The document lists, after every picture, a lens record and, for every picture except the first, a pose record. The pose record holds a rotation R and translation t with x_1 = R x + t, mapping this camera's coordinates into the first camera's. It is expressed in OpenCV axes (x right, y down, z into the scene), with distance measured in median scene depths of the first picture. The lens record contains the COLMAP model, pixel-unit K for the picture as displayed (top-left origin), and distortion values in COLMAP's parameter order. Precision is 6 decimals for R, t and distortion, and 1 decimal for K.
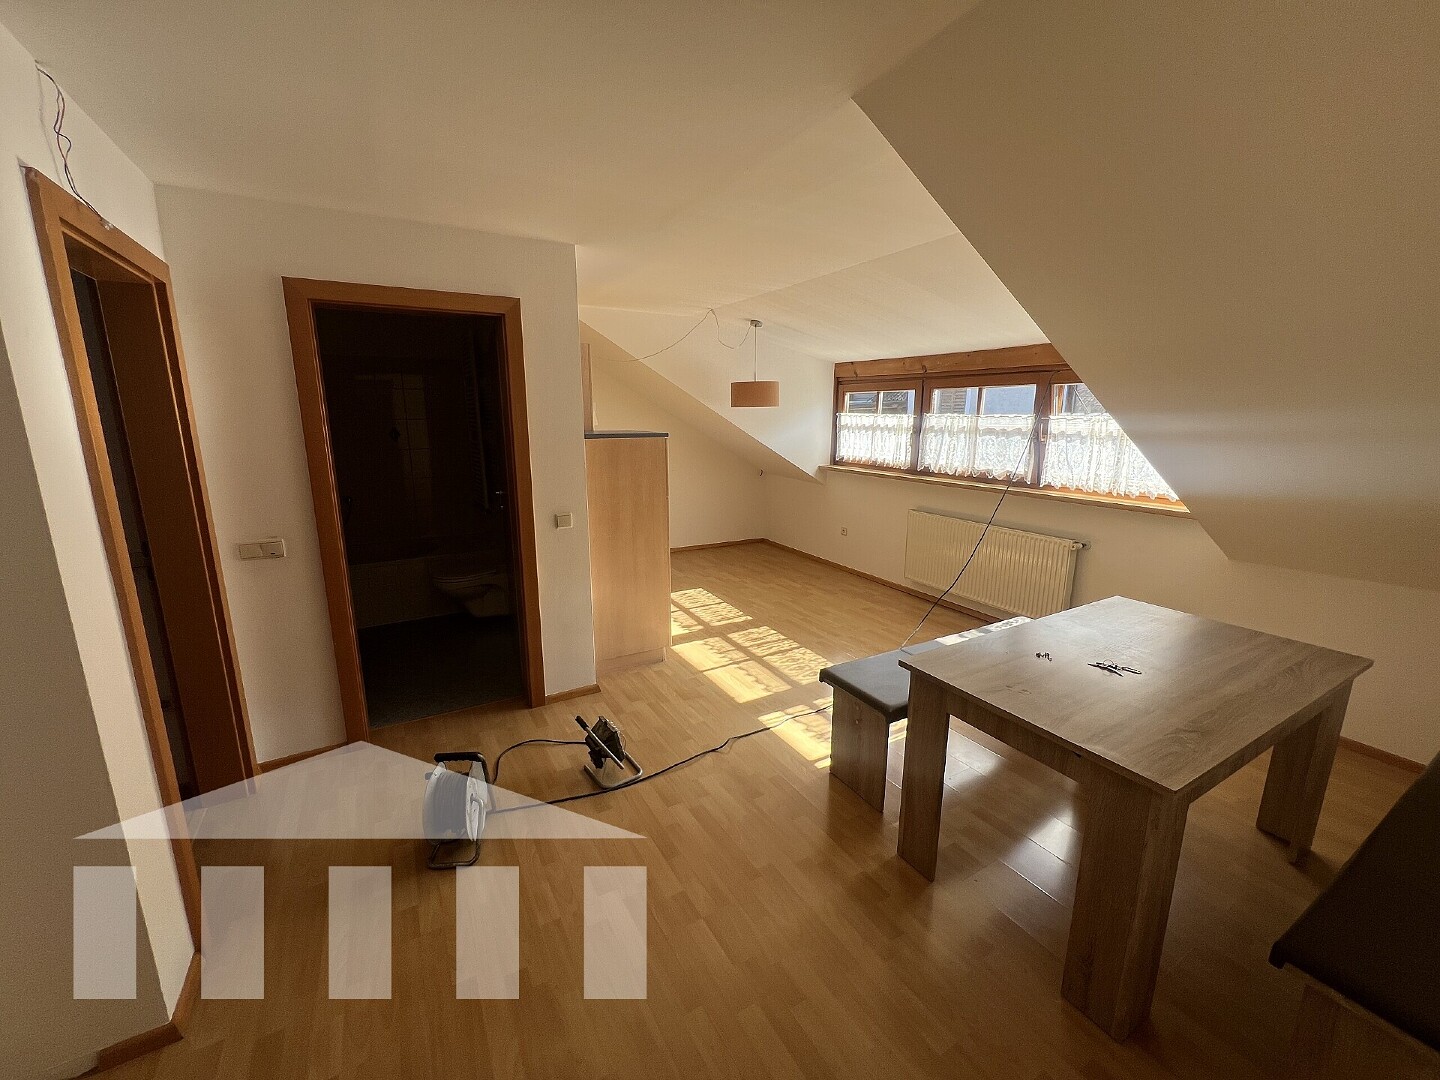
lens RADIAL K [[578.0, 0, 718.8], [0, 578.0, 538.4], [0, 0, 1]] dist [-0.000404, -0.000650]
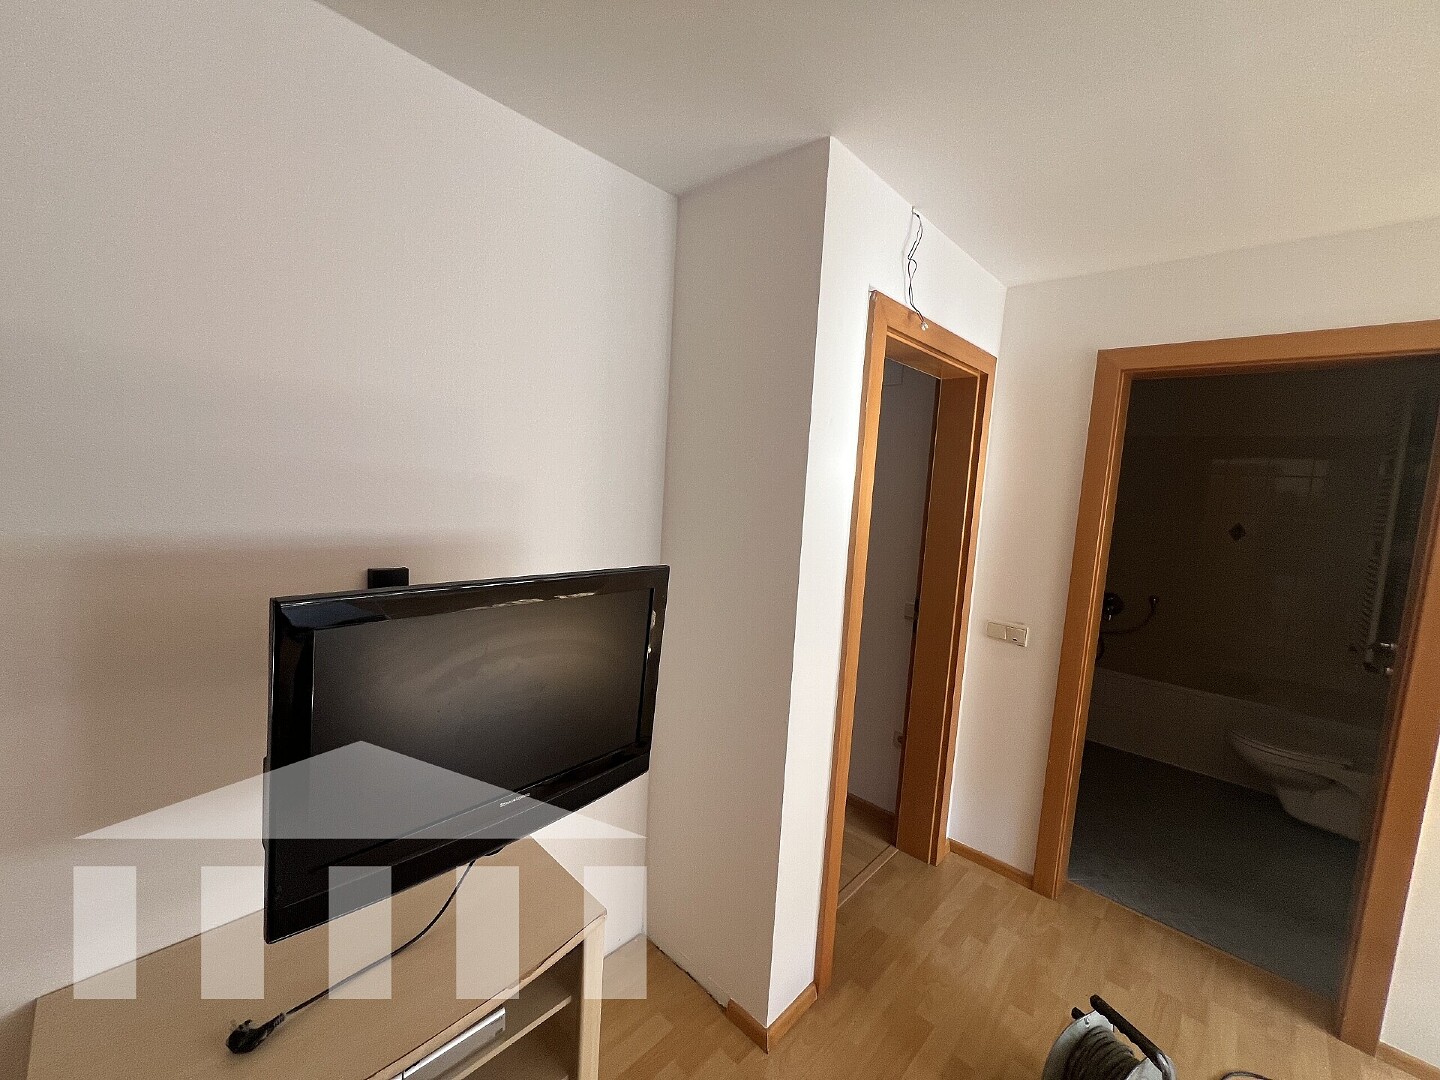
lens RADIAL K [[578.0, 0, 717.5], [0, 578.0, 535.7], [0, 0, 1]] dist [-0.000404, -0.000650]
pose [[0.279966, 0.114117, -0.953203, -0.026153], [-0.257835, 0.965367, 0.039845, -0.052113], [0.924738, 0.234614, 0.299694, 0.231701]]
